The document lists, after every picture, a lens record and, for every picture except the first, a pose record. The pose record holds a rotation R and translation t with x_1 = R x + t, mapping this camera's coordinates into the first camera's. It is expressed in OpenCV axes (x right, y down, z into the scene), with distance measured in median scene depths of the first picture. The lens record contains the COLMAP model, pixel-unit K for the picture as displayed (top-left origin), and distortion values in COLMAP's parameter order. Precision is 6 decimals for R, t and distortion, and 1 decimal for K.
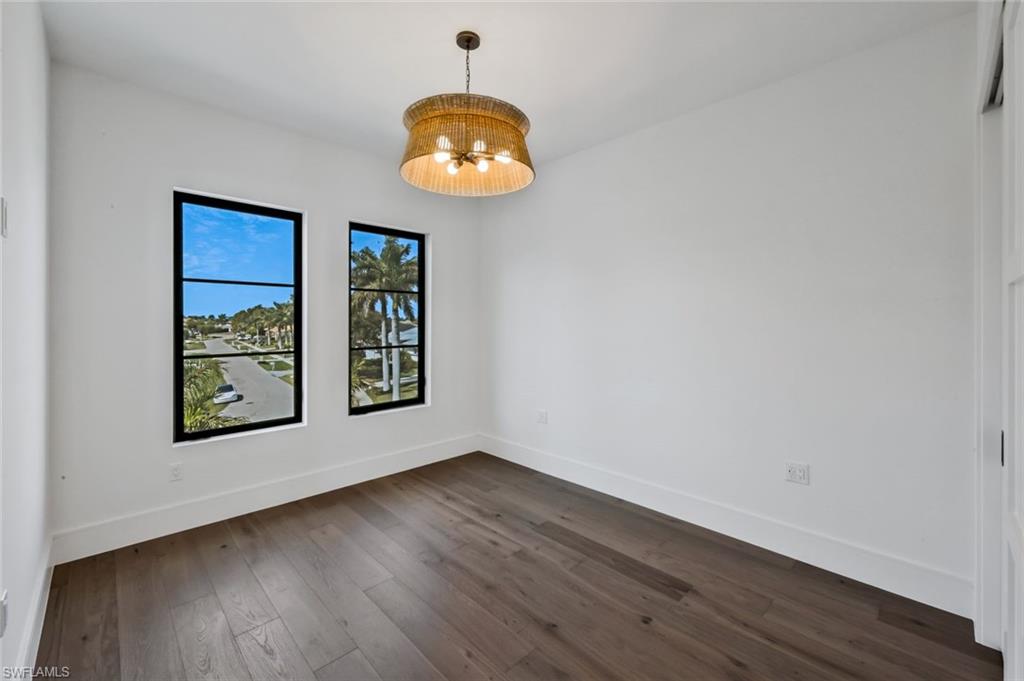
lens RADIAL K [[424.1, 0, 511.8], [0, 424.1, 322.8], [0, 0, 1]] dist [0.000635, 0.000106]
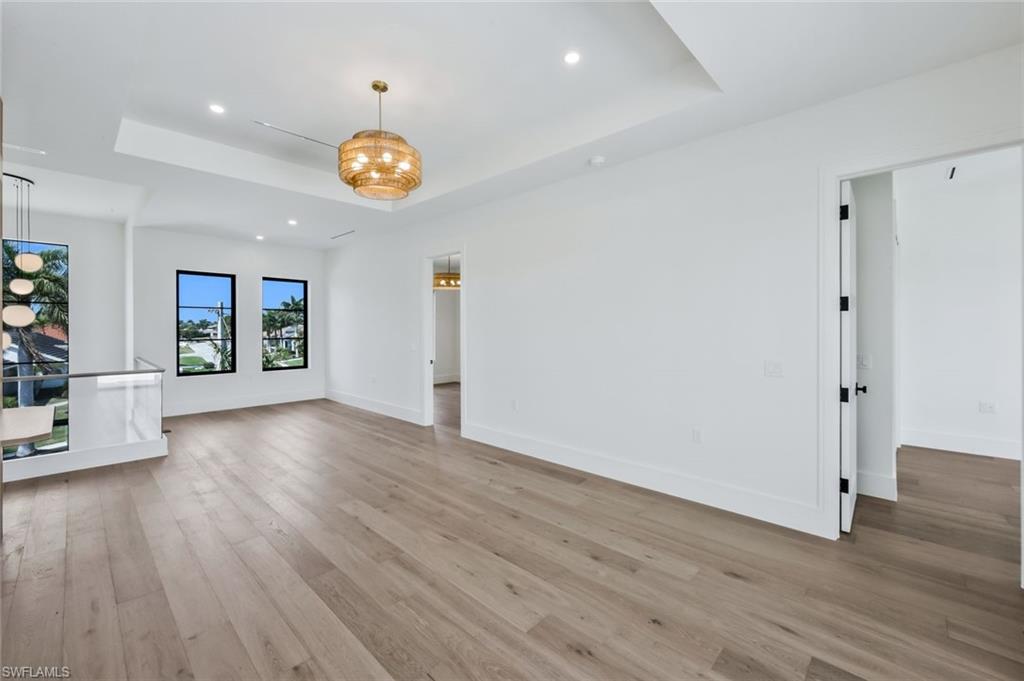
lens RADIAL K [[424.1, 0, 511.8], [0, 424.1, 322.8], [0, 0, 1]] dist [0.000635, 0.000106]
pose [[0.999729, -0.002823, 0.023102, 0.747572], [0.003107, 0.999920, -0.012281, 0.014377], [-0.023065, 0.012350, 0.999658, -1.027203]]
